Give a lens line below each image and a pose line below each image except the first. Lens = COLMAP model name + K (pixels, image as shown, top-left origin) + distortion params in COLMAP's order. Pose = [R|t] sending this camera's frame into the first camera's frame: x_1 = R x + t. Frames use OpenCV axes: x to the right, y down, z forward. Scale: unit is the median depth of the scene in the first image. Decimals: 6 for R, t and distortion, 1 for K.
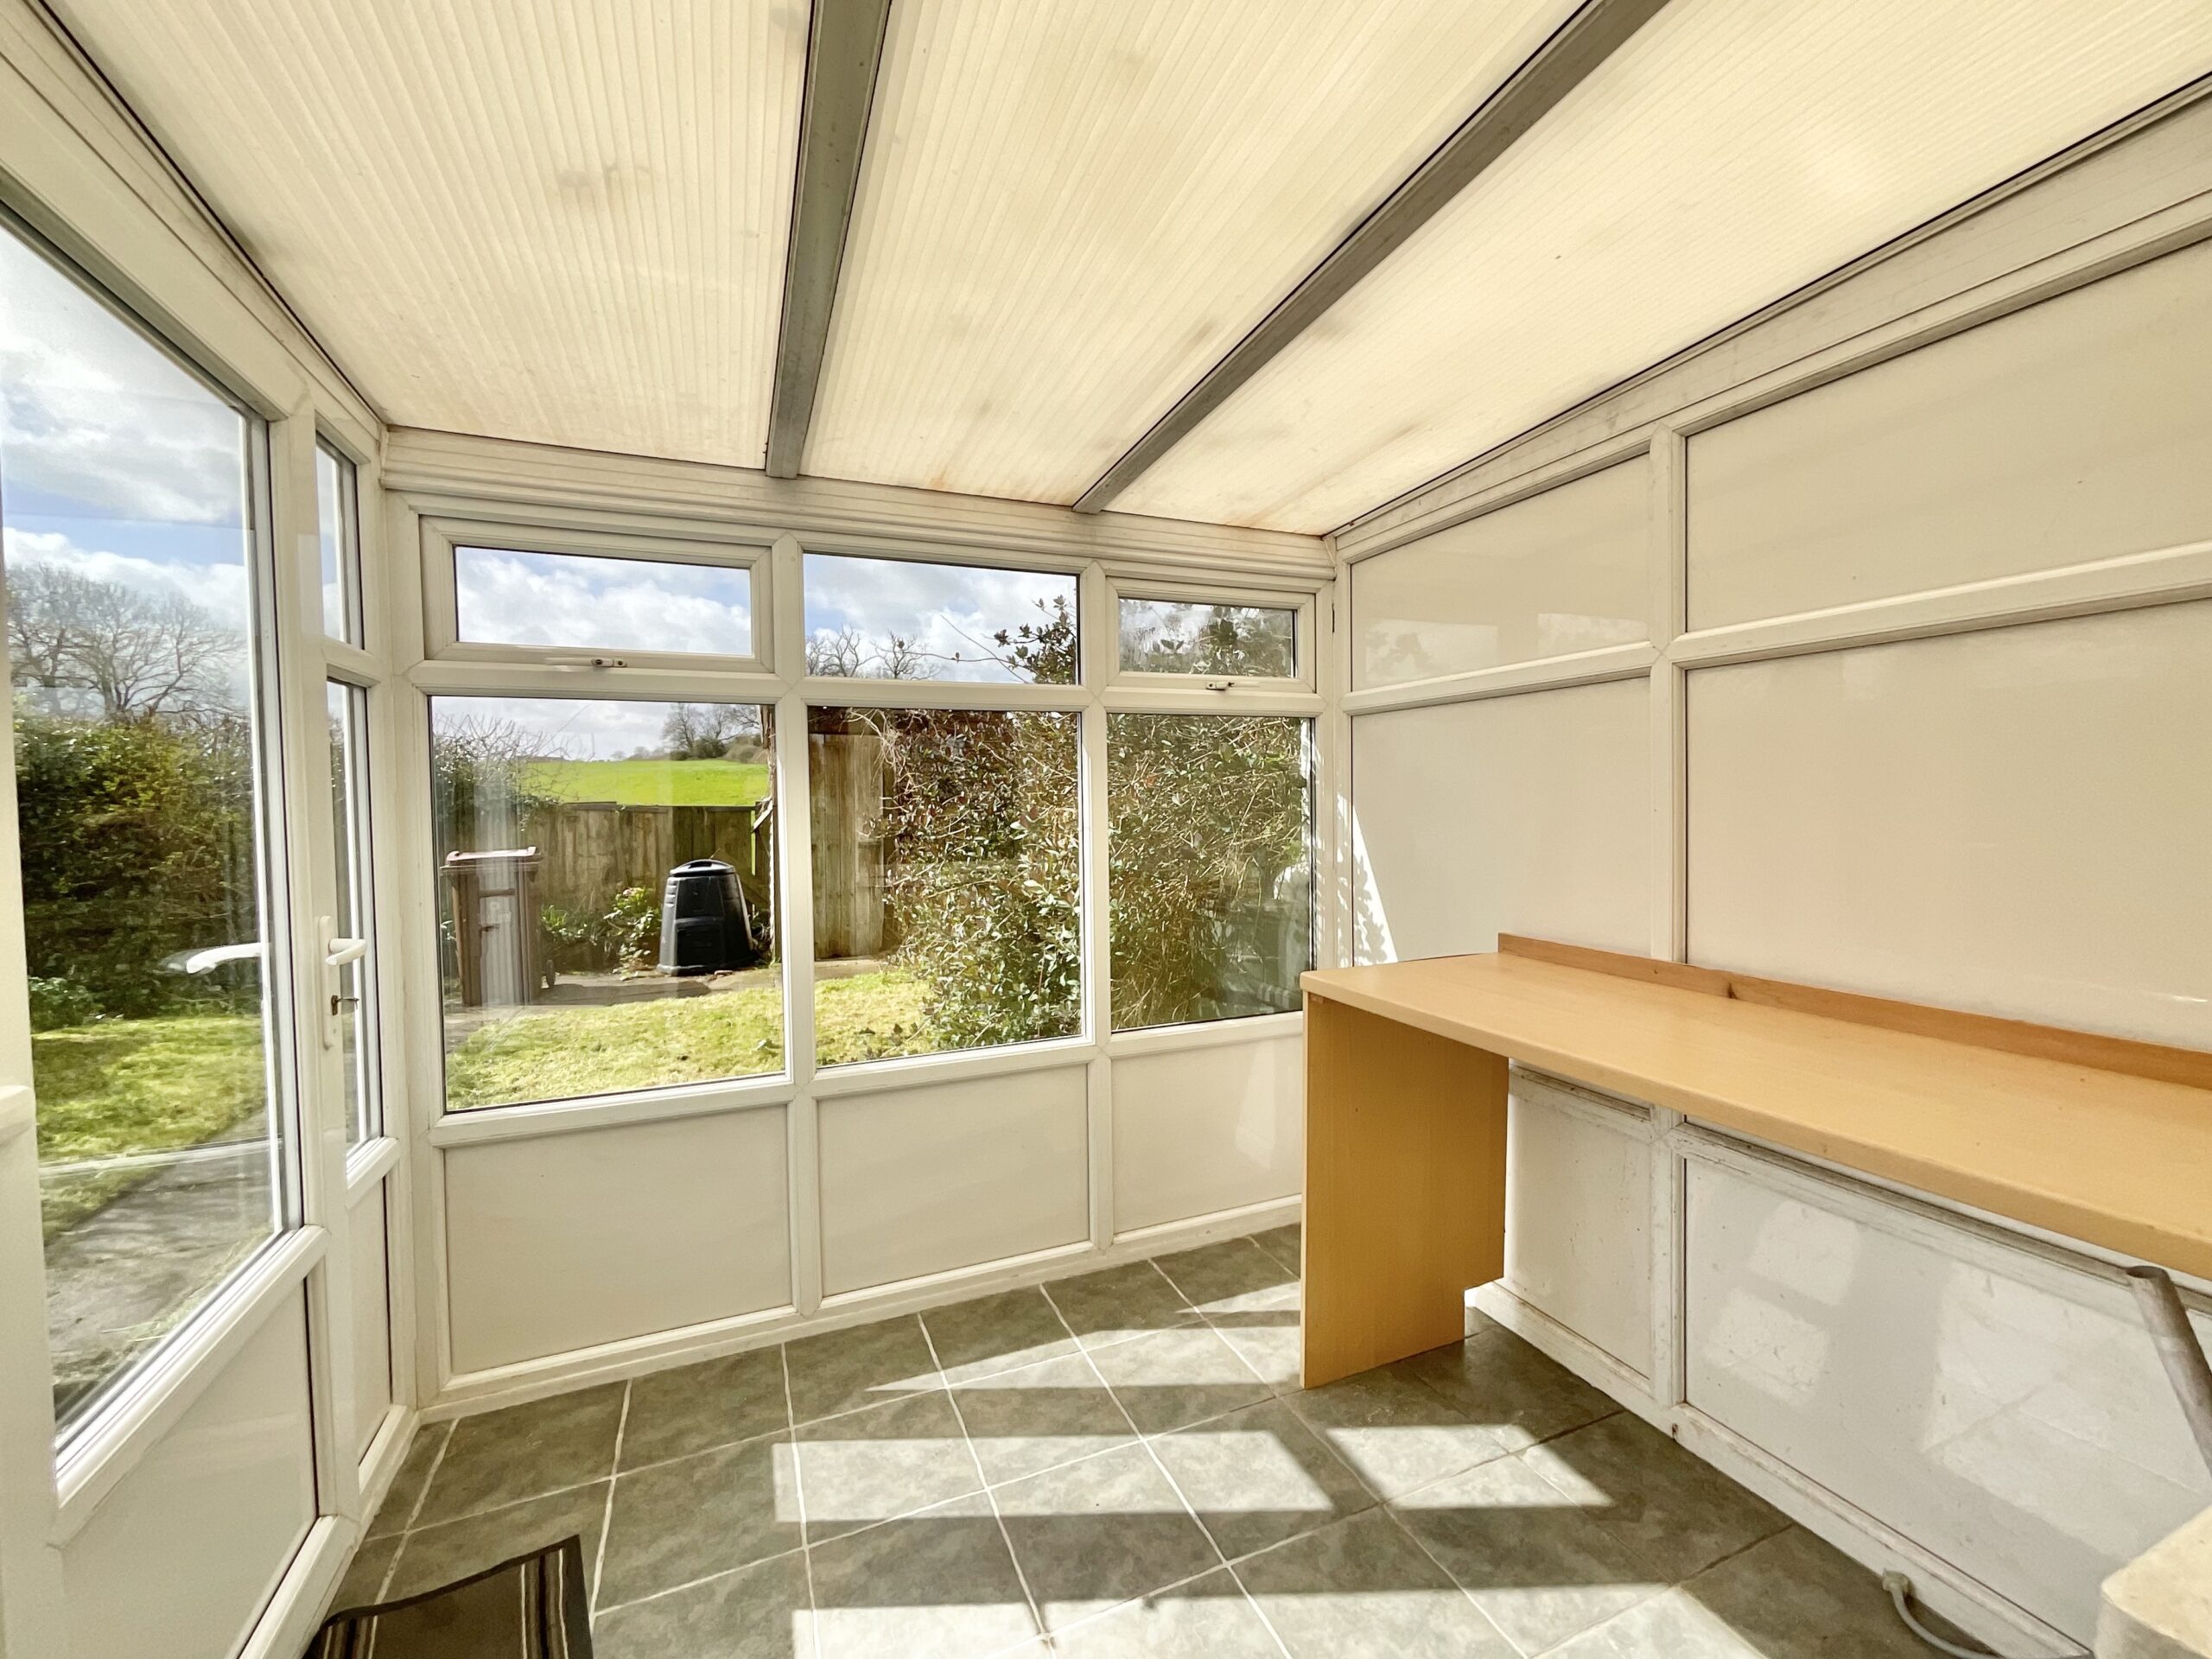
lens RADIAL K [[899.9, 0, 1098.4], [0, 899.9, 828.1], [0, 0, 1]] dist [-0.009788, 0.003428]
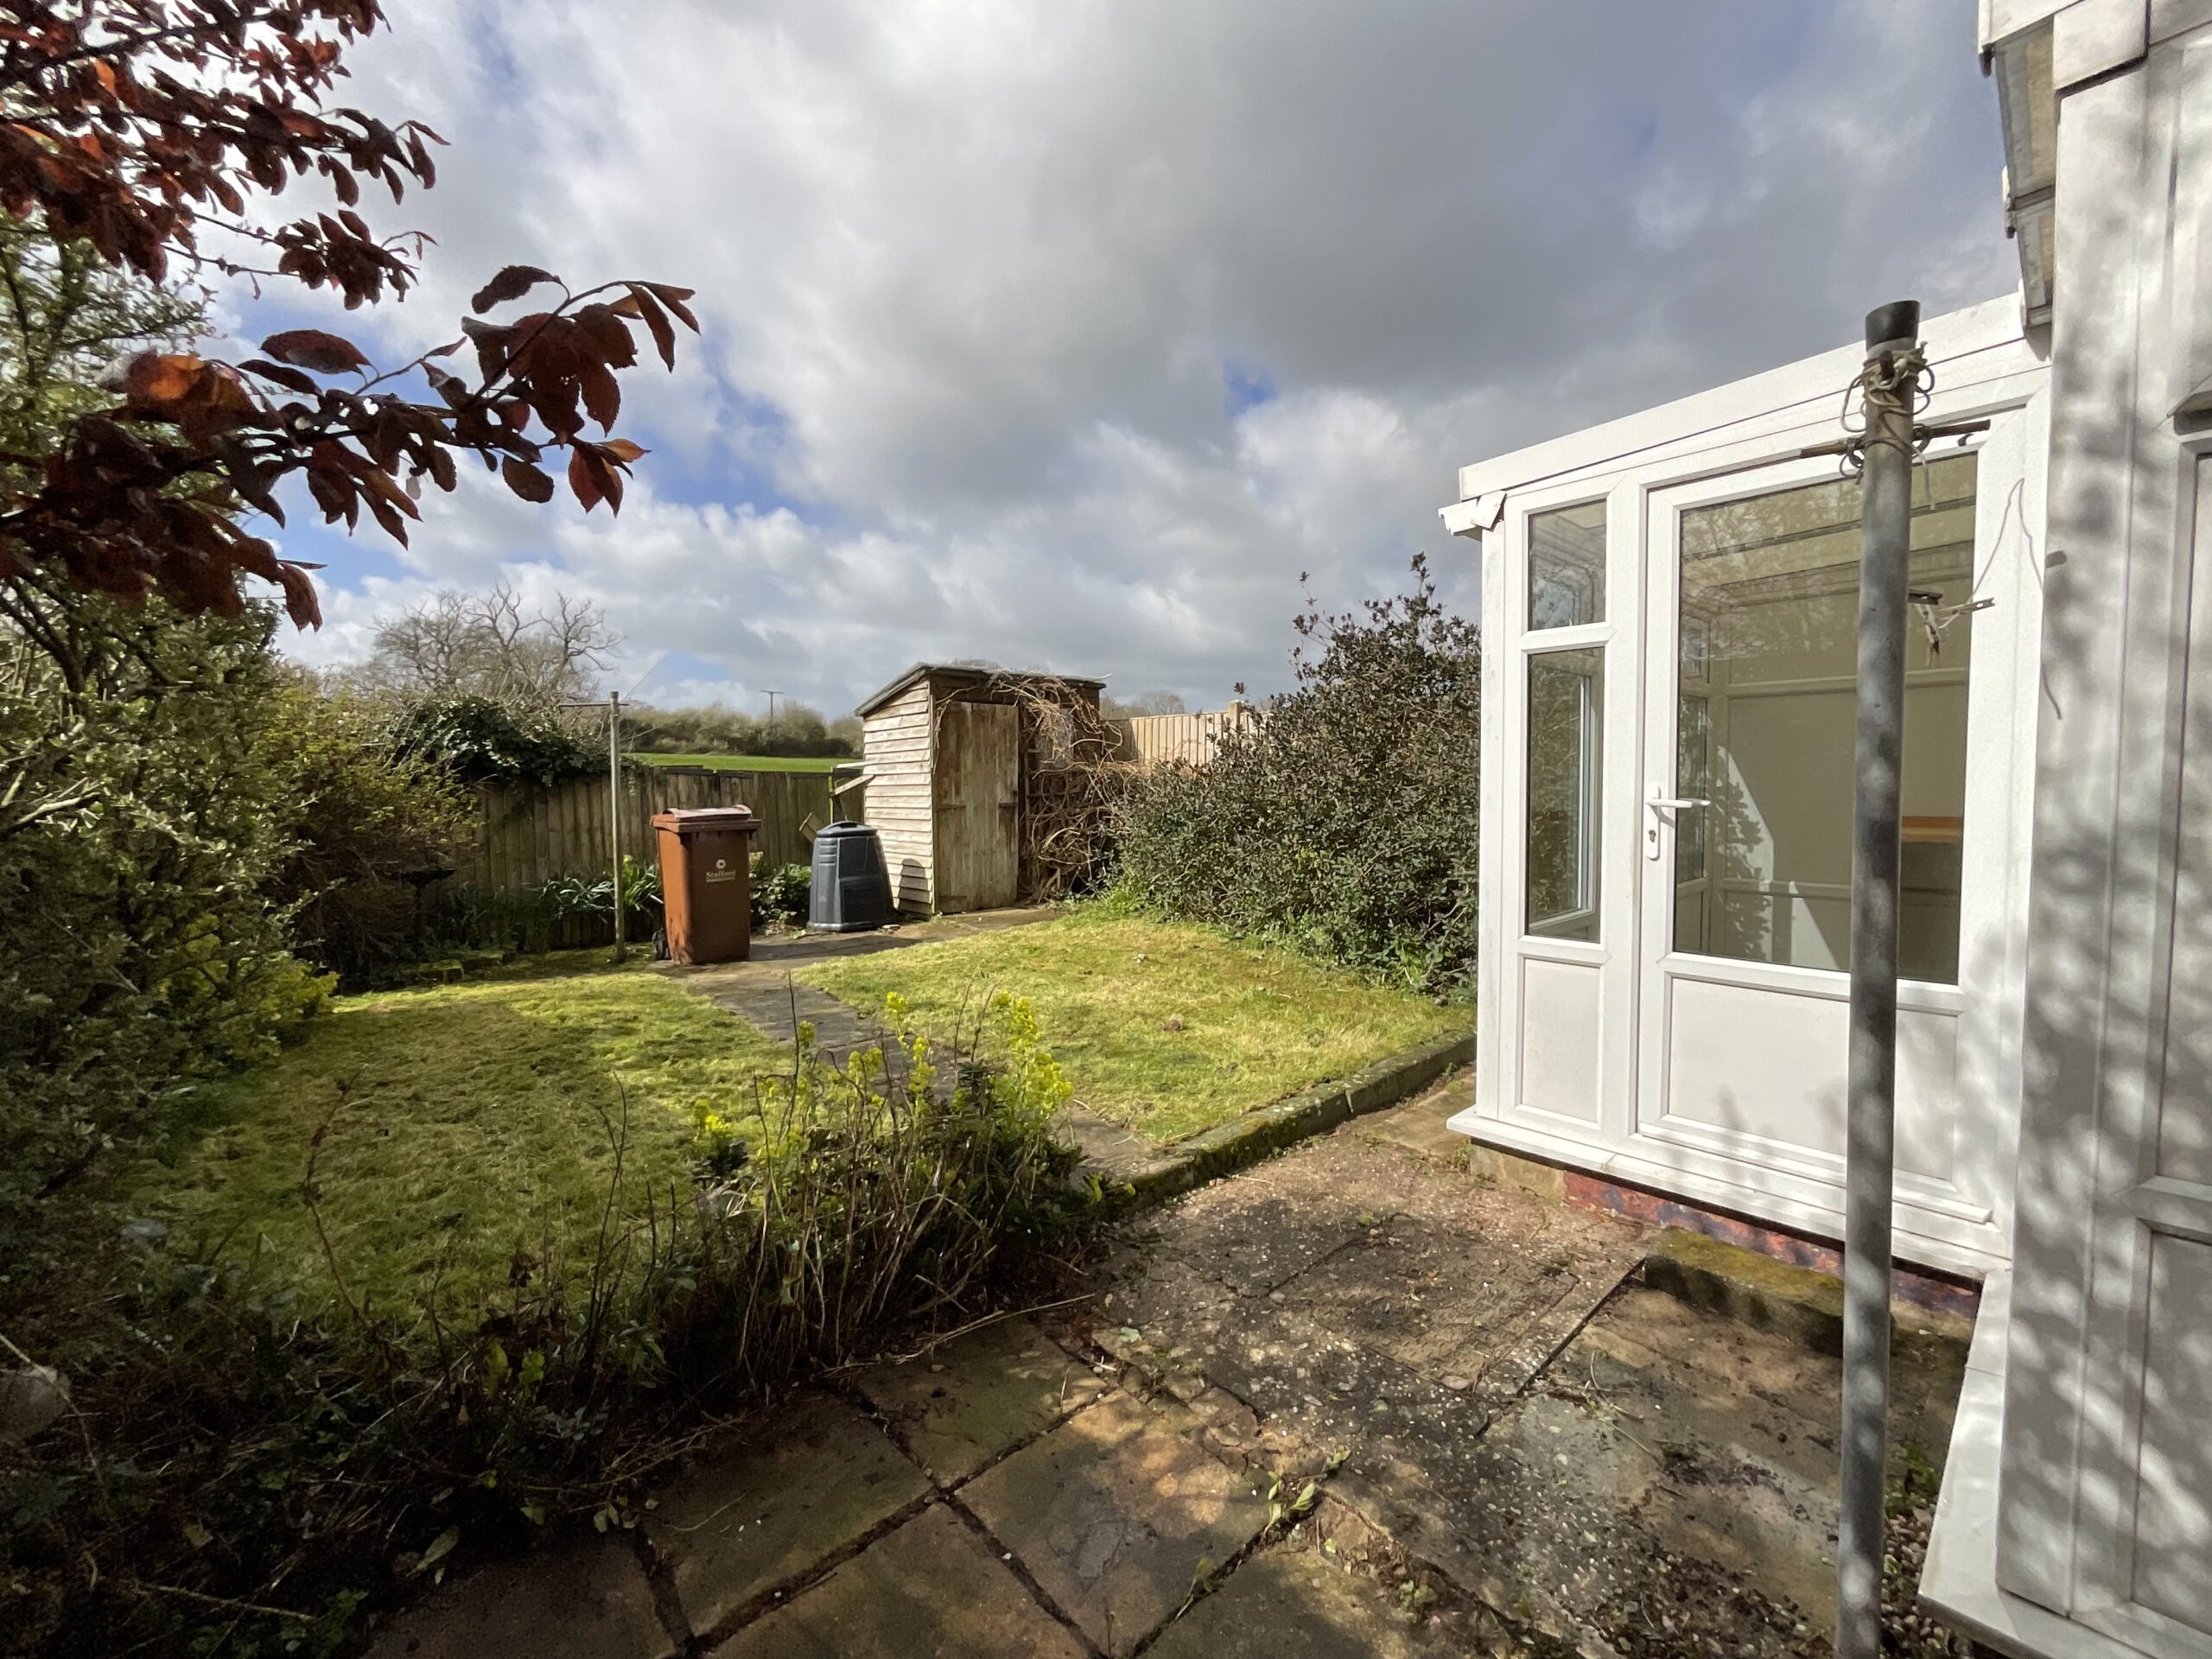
lens RADIAL K [[899.9, 0, 1101.2], [0, 899.9, 830.8], [0, 0, 1]] dist [-0.009788, 0.003428]
pose [[0.942403, -0.014097, 0.334182, -0.526597], [0.008521, 0.999799, 0.018148, 0.031416], [-0.334370, -0.014255, 0.942334, -0.064404]]
